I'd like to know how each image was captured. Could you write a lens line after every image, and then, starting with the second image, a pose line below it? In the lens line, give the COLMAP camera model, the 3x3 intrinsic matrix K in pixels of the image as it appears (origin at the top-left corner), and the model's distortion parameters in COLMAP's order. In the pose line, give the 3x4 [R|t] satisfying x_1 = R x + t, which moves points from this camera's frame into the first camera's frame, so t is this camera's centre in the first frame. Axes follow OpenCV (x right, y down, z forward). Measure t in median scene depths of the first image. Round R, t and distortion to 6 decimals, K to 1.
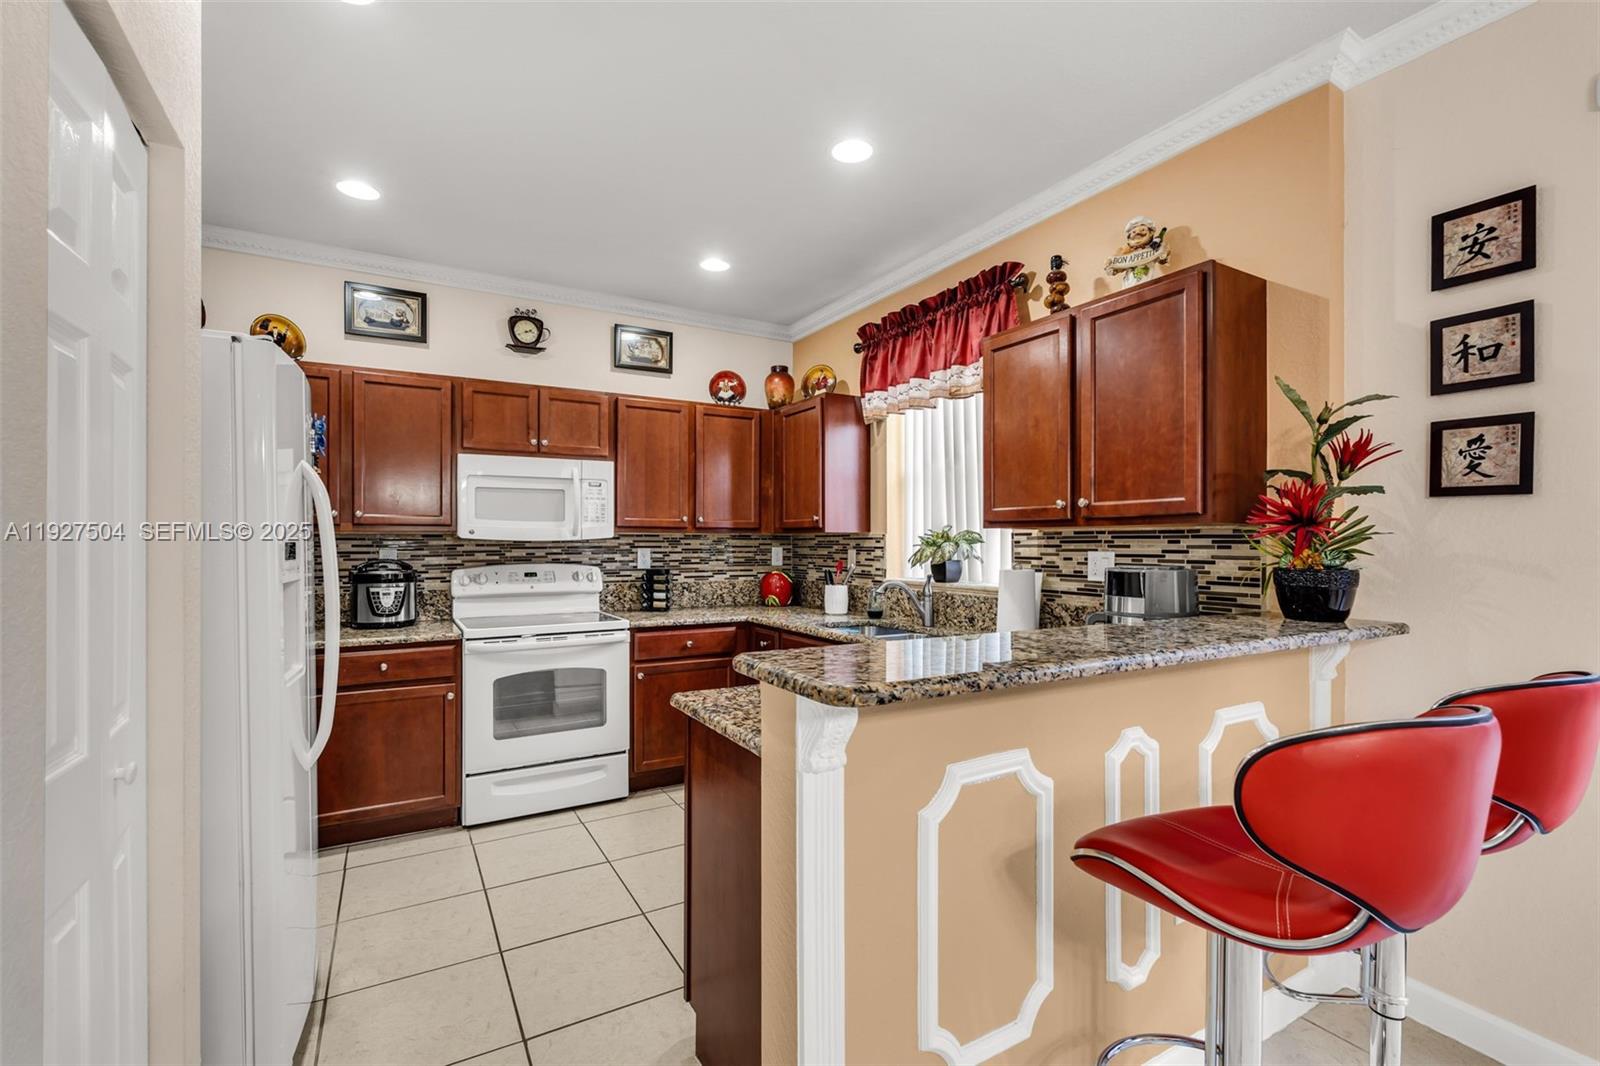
lens RADIAL K [[705.3, 0, 753.3], [0, 705.3, 541.1], [0, 0, 1]] dist [-0.000680, -0.000326]
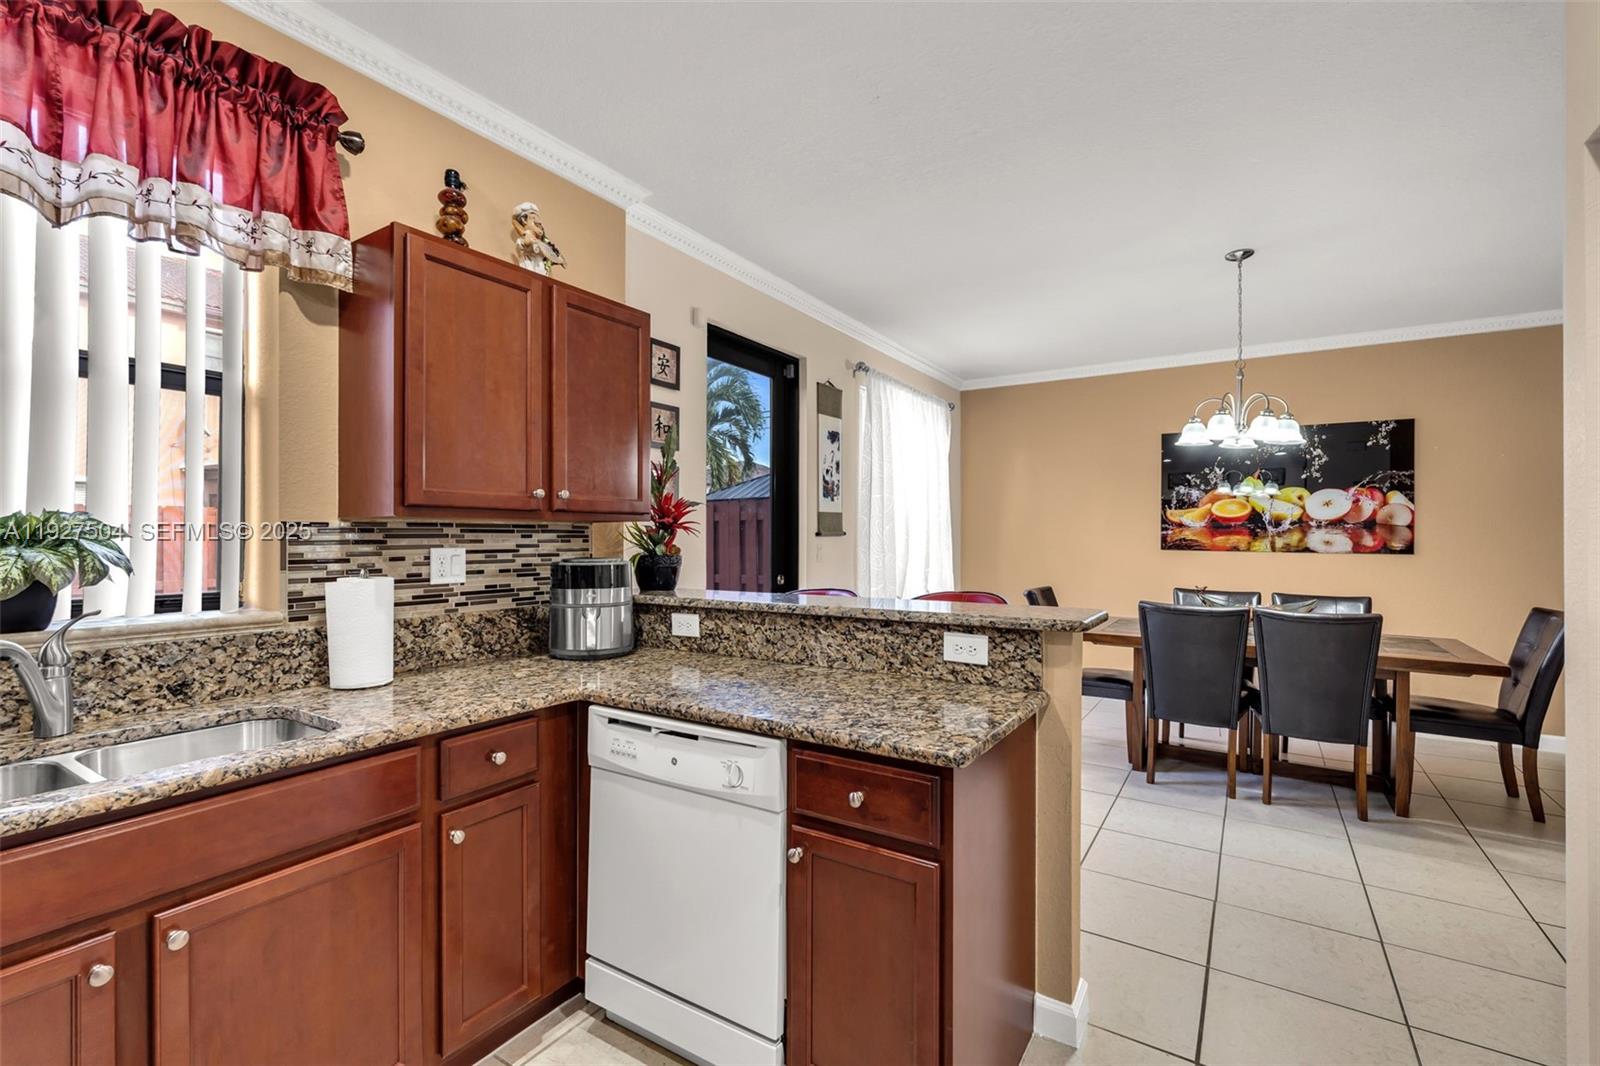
lens RADIAL K [[697.6, 0, 843.9], [0, 697.6, 532.0], [0, 0, 1]] dist [-0.000768, -0.000071]
pose [[-0.530310, 0.002256, 0.847801, -0.331668], [-0.003708, 0.999981, -0.004980, -0.001128], [-0.847796, -0.005784, -0.530292, 0.757234]]
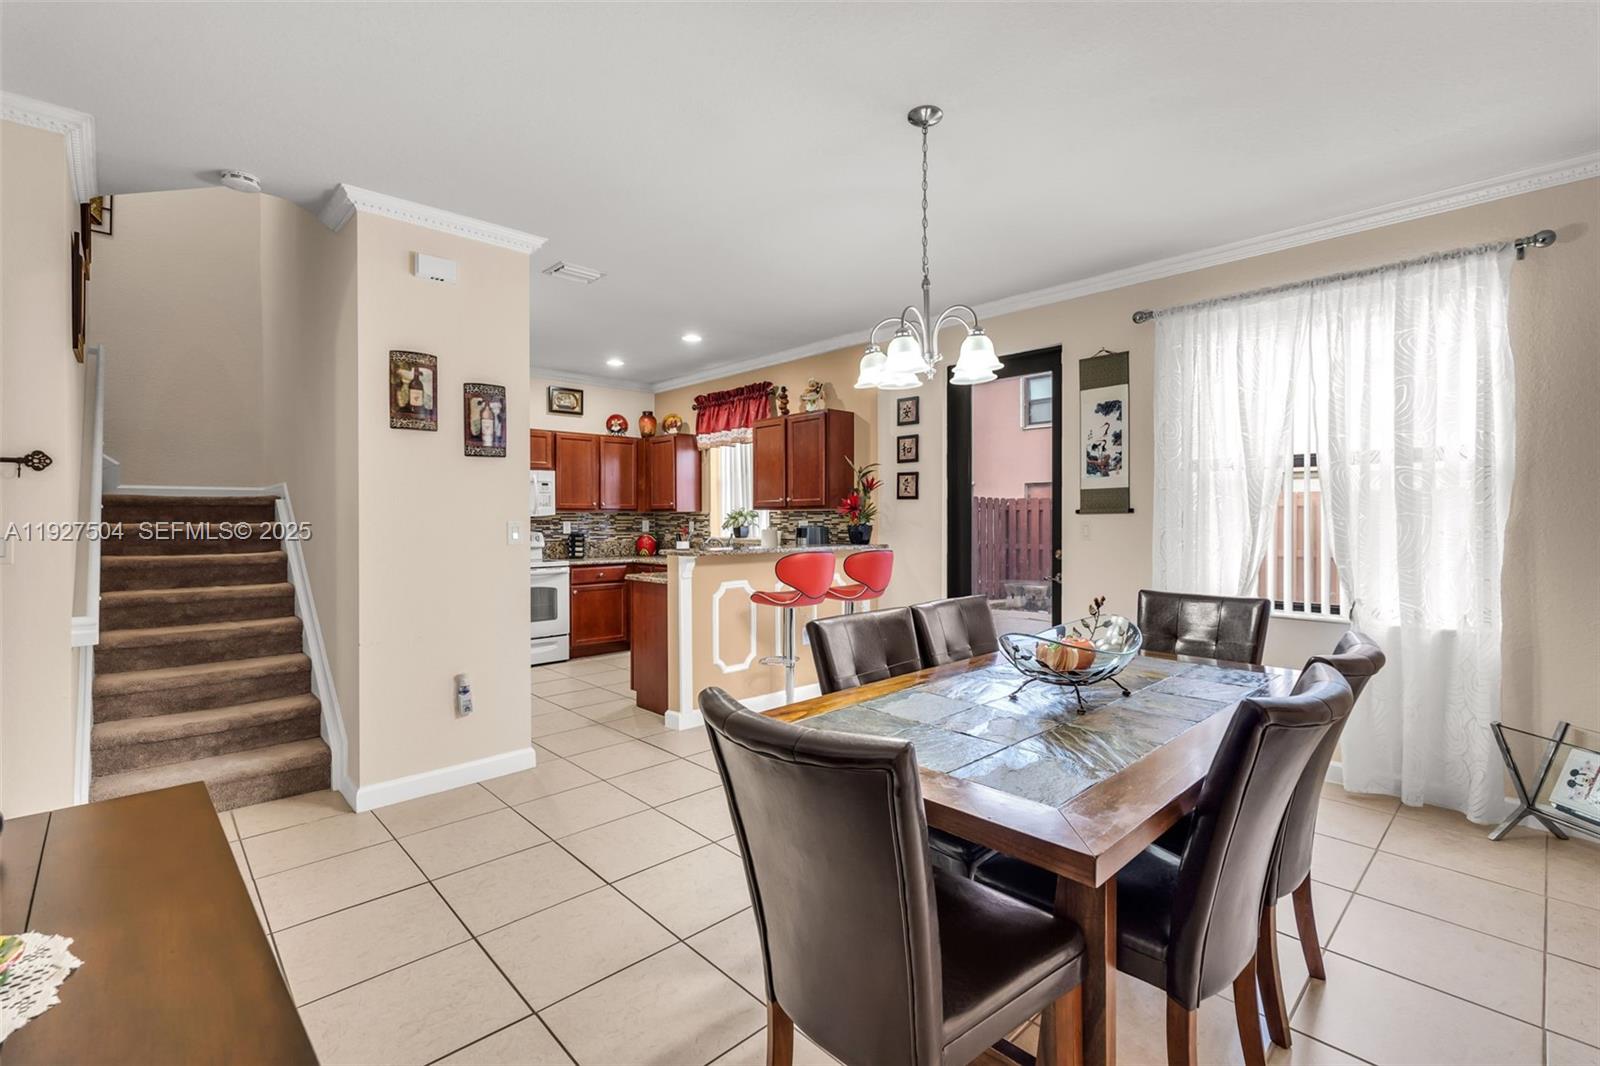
lens RADIAL K [[760.6, 0, 727.9], [0, 760.6, 524.1], [0, 0, 1]] dist [0.000427, -0.000016]
pose [[0.981955, -0.006204, 0.189014, -0.140406], [0.004606, 0.999950, 0.008890, 0.003088], [-0.189060, -0.007859, 0.981934, -0.950834]]
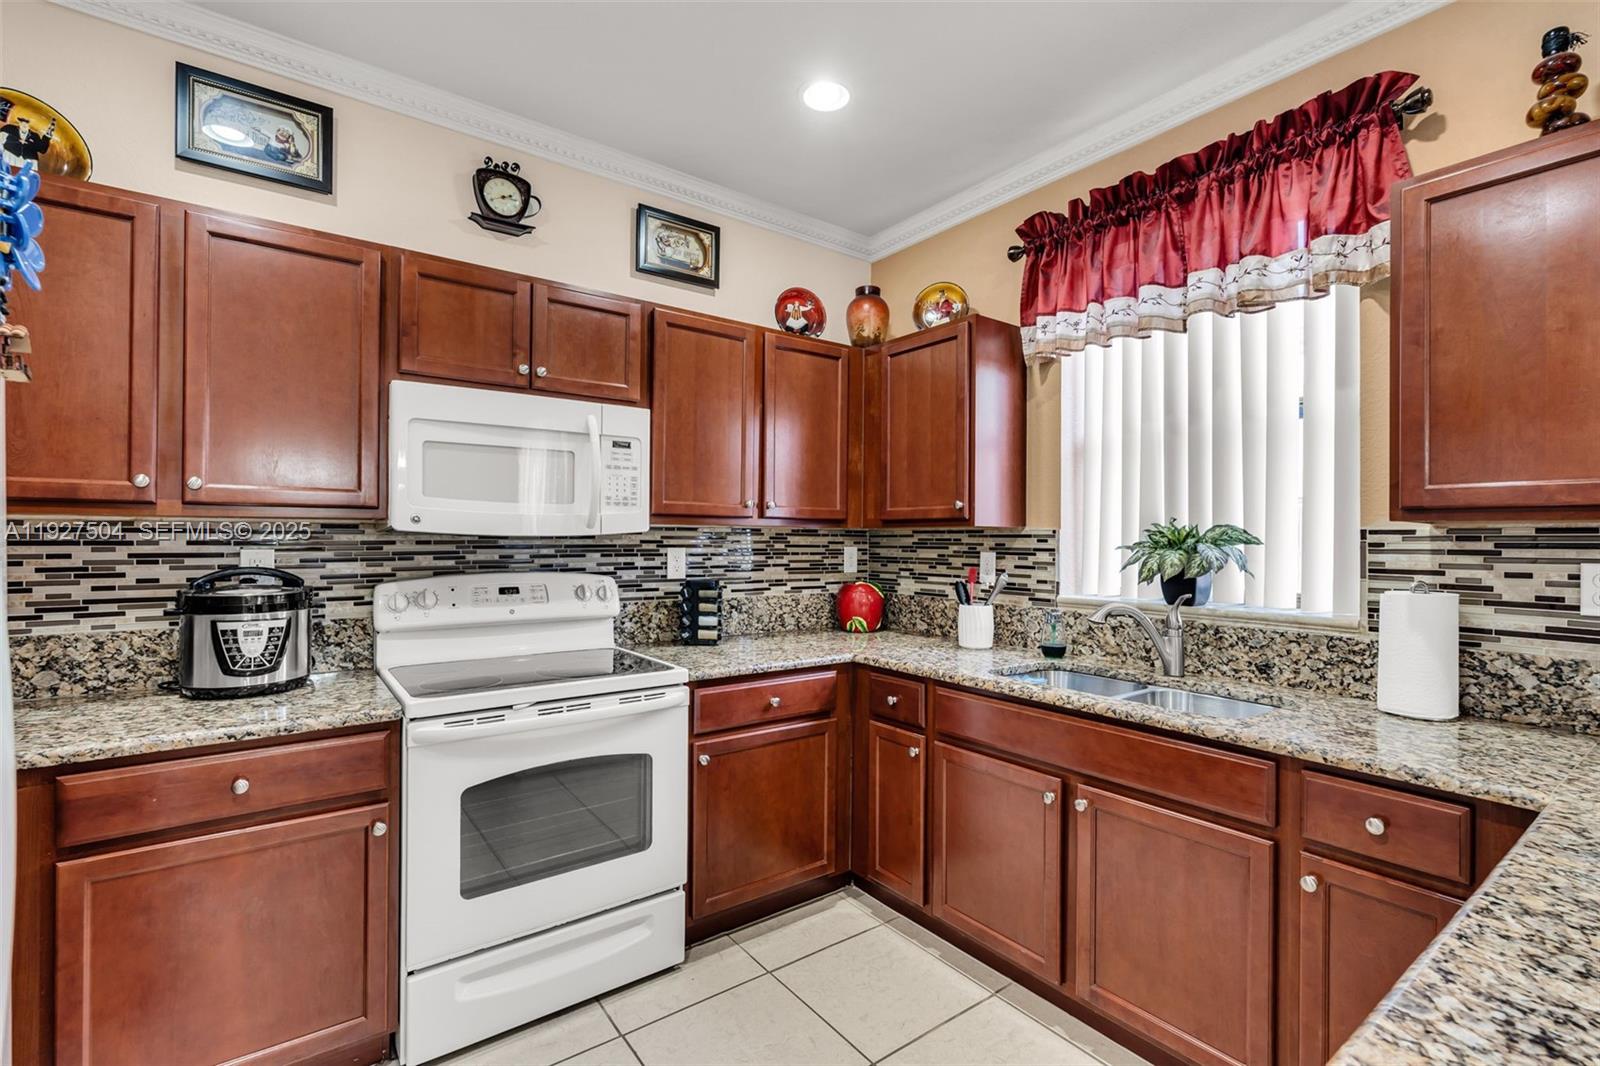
lens RADIAL K [[704.8, 0, 755.0], [0, 704.8, 536.3], [0, 0, 1]] dist [-0.001452, -0.000281]
pose [[0.992515, 0.007446, 0.121899, -0.188172], [-0.007520, 0.999972, 0.000150, -0.001608], [-0.121895, -0.001065, 0.992542, 0.385271]]
